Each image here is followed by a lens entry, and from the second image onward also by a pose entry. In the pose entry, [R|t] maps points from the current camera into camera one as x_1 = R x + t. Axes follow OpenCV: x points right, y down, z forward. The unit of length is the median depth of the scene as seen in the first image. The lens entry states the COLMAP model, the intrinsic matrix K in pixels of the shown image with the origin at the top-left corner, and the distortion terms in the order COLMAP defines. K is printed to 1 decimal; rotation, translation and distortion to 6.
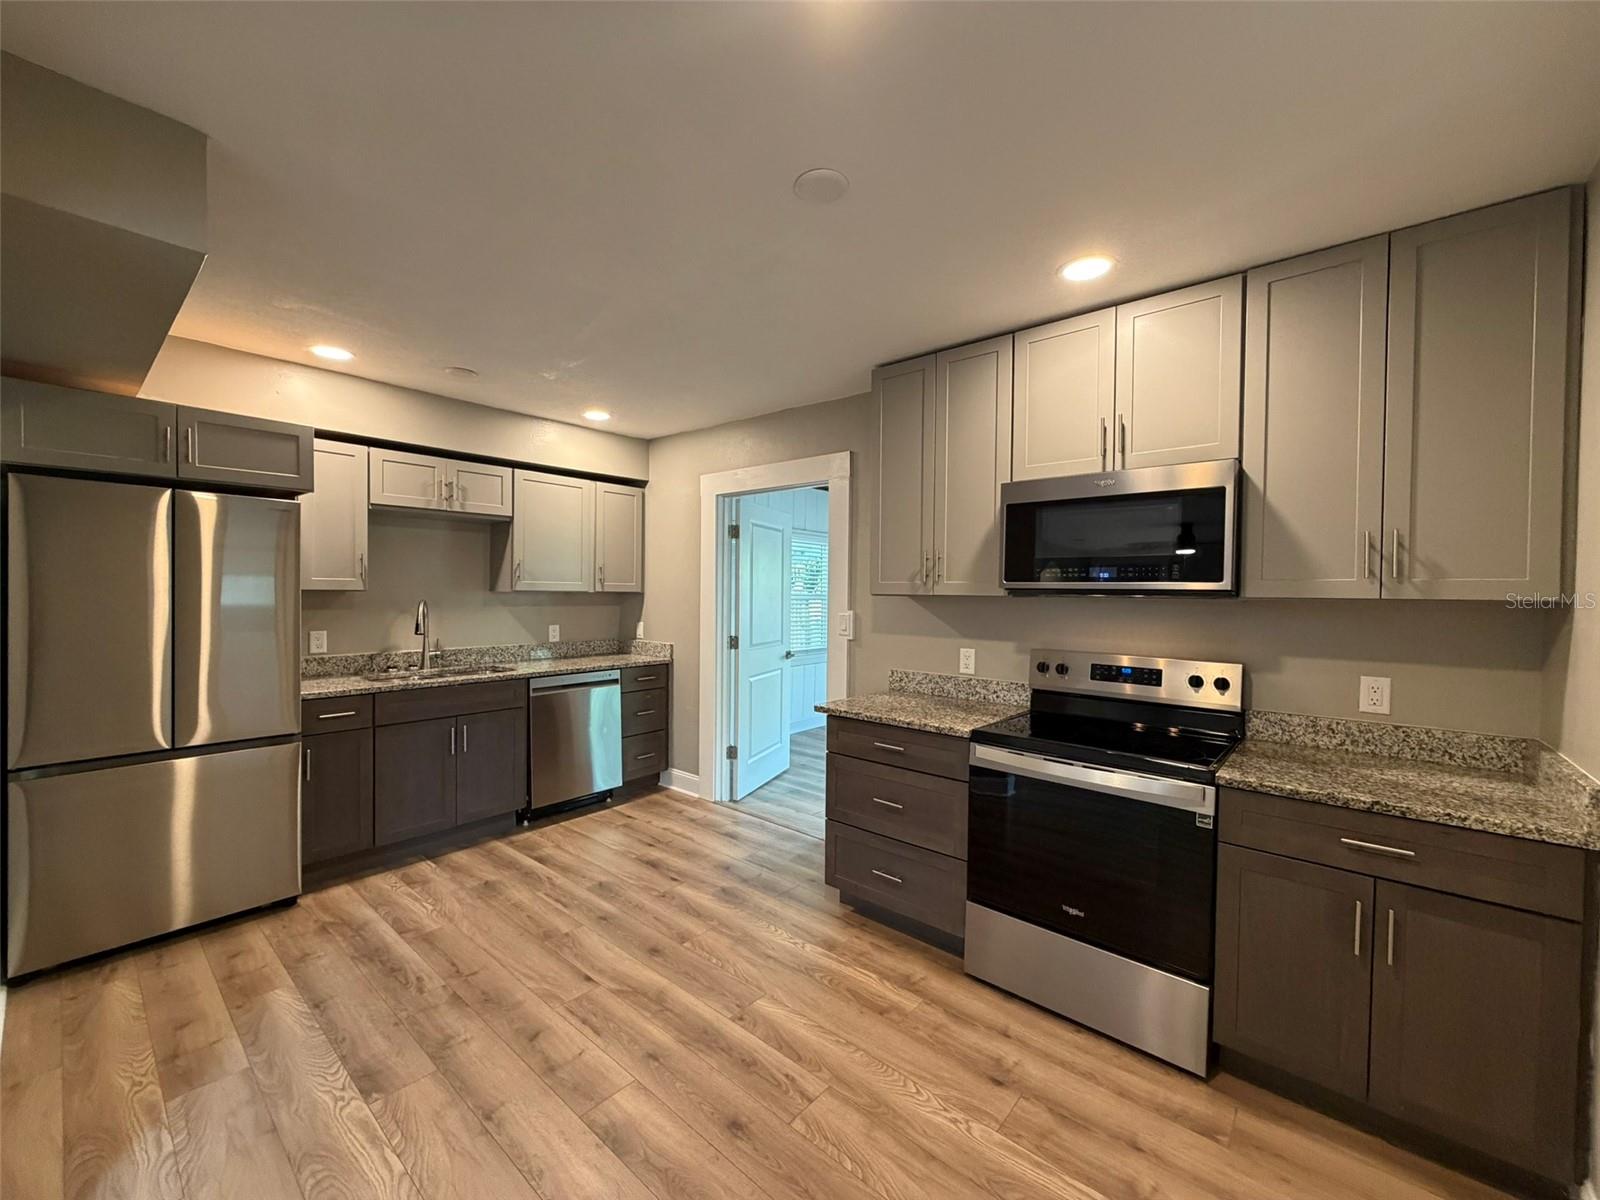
lens RADIAL K [[646.1, 0, 800.7], [0, 646.1, 600.6], [0, 0, 1]] dist [0.000465, -0.000250]
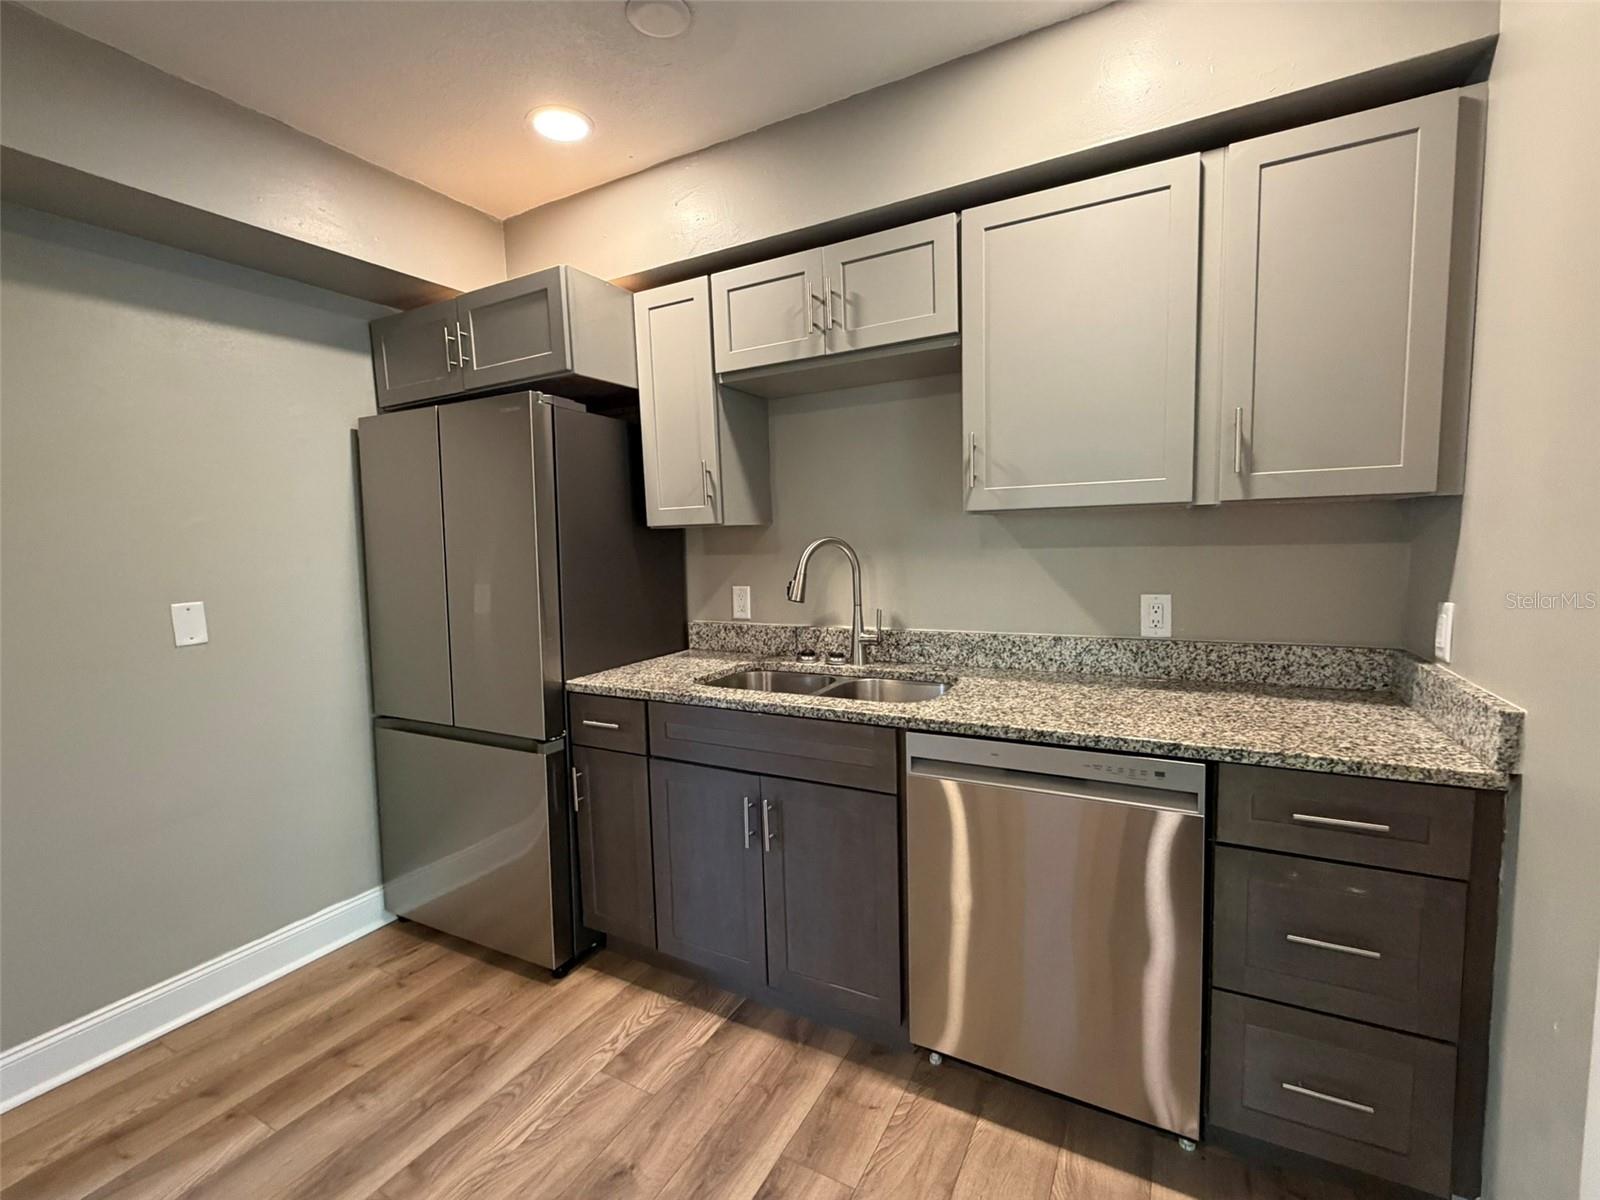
lens RADIAL K [[705.4, 0, 785.9], [0, 705.4, 600.4], [0, 0, 1]] dist [-0.001803, 0.000325]
pose [[0.205682, 0.075022, -0.975739, -0.014587], [0.019011, 0.996563, 0.080631, 0.003605], [0.978434, -0.035134, 0.203549, 0.948393]]
